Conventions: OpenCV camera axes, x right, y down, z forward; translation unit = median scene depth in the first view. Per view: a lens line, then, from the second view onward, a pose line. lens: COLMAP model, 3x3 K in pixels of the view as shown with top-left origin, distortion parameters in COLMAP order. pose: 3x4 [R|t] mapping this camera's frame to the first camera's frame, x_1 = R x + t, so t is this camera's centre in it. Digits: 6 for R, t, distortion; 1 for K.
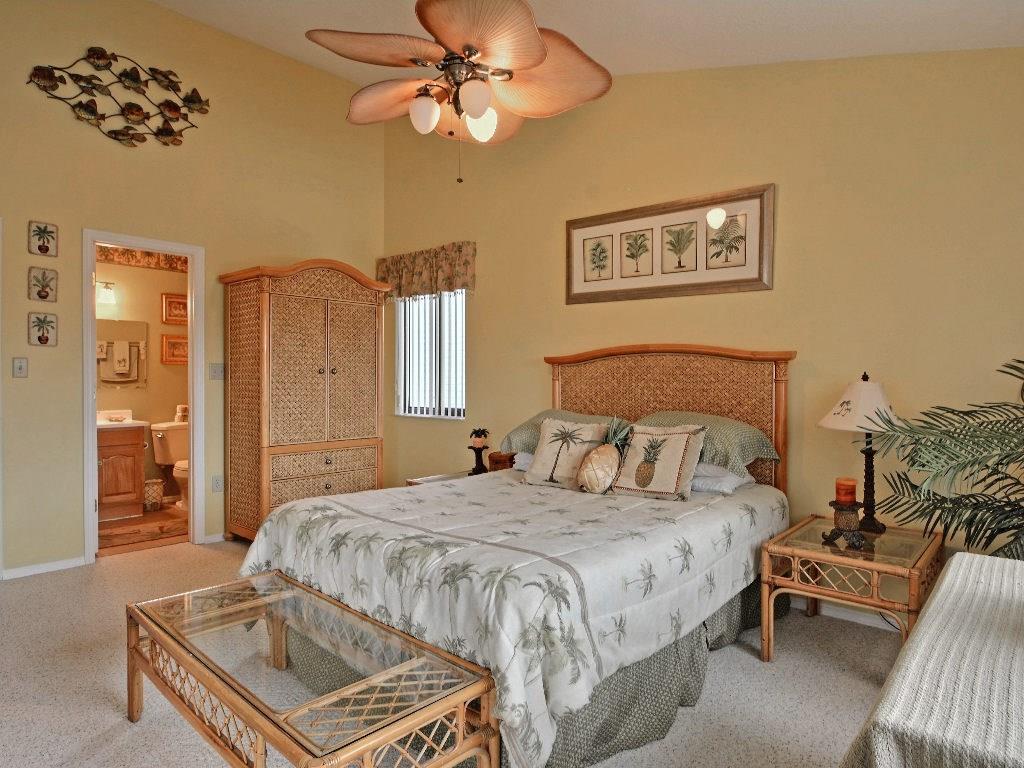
lens RADIAL K [[596.2, 0, 512.0], [0, 596.2, 384.0], [0, 0, 1]] dist [-0.016870, 0.000291]
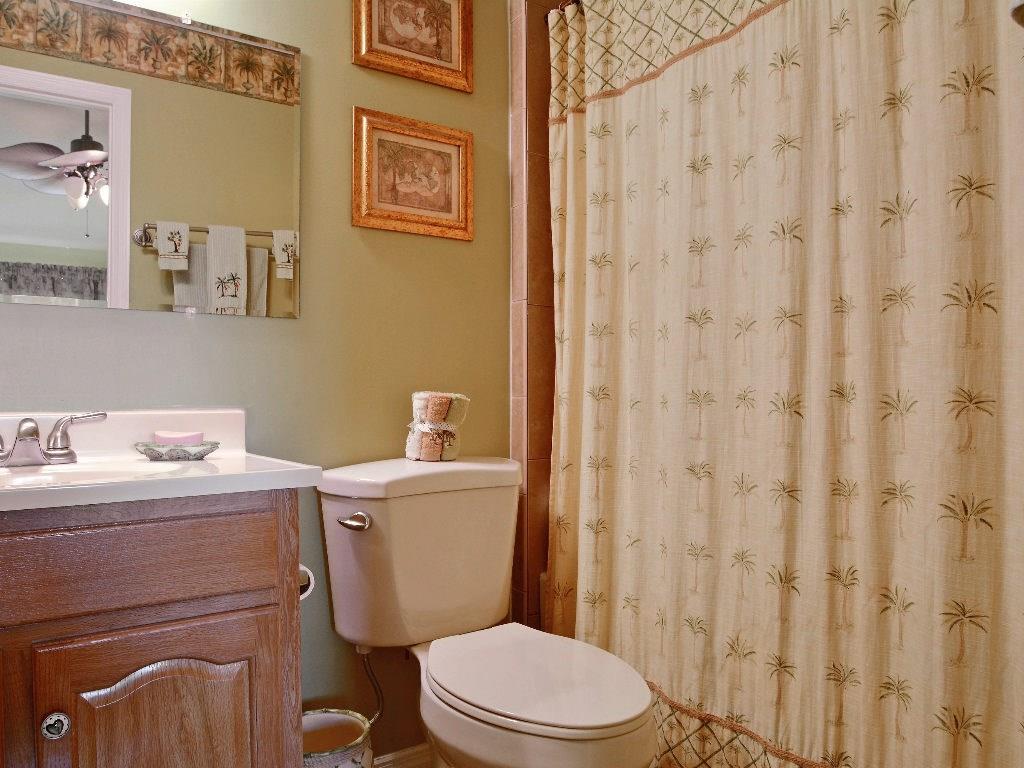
lens RADIAL K [[764.6, 0, 512.0], [0, 764.6, 384.0], [0, 0, 1]] dist [-0.002211, -0.003059]
pose [[0.967833, -0.010764, -0.251365, -0.446472], [0.006127, 0.999796, -0.019223, 0.038971], [0.251520, 0.017065, 0.967702, 0.705490]]
